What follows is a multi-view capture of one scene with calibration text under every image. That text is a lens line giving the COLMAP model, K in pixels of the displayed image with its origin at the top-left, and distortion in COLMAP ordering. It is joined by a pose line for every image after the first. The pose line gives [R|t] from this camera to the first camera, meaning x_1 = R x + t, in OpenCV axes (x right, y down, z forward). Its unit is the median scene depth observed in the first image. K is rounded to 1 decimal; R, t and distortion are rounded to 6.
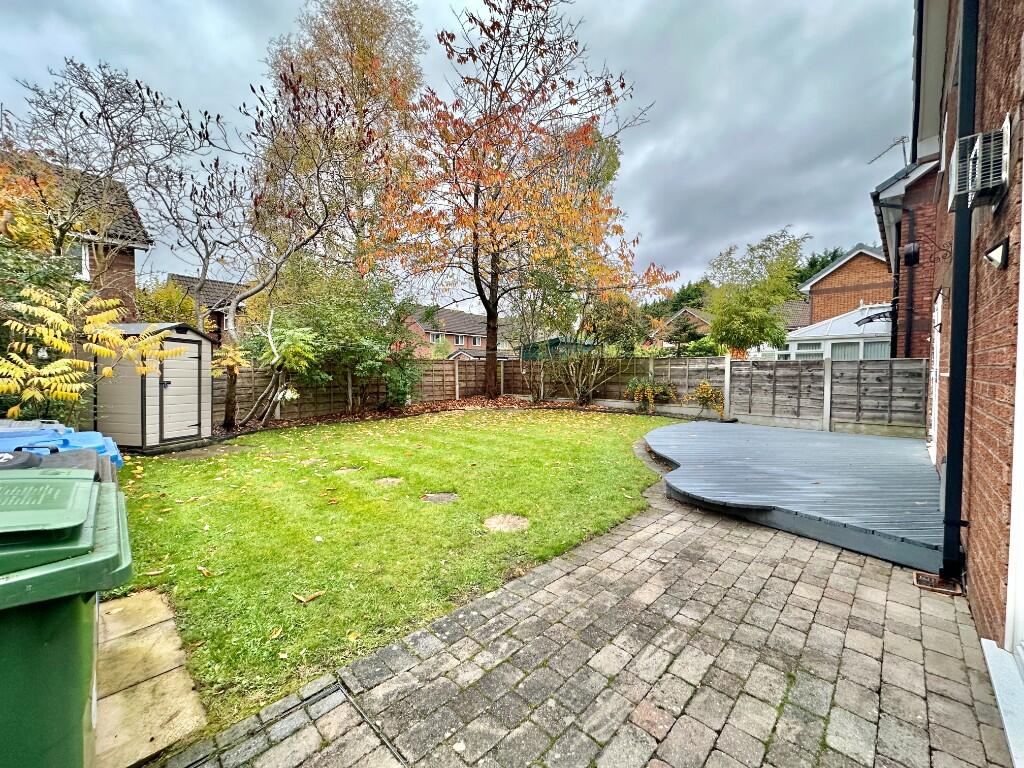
lens RADIAL K [[419.5, 0, 509.7], [0, 419.5, 382.5], [0, 0, 1]] dist [-0.002730, 0.000983]
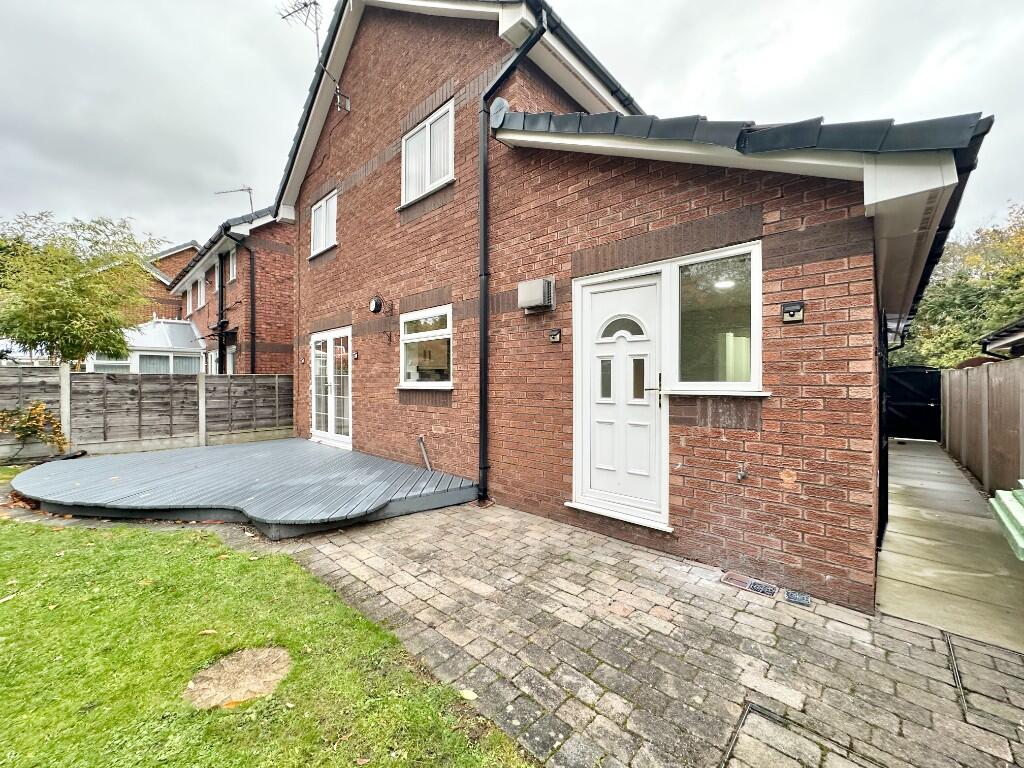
lens RADIAL K [[419.5, 0, 509.5], [0, 419.5, 382.5], [0, 0, 1]] dist [-0.002730, 0.000983]
pose [[-0.040211, -0.003592, 0.999185, -0.595301], [0.032521, 0.999459, 0.004901, -0.035290], [-0.998662, 0.032692, -0.040073, 0.709950]]
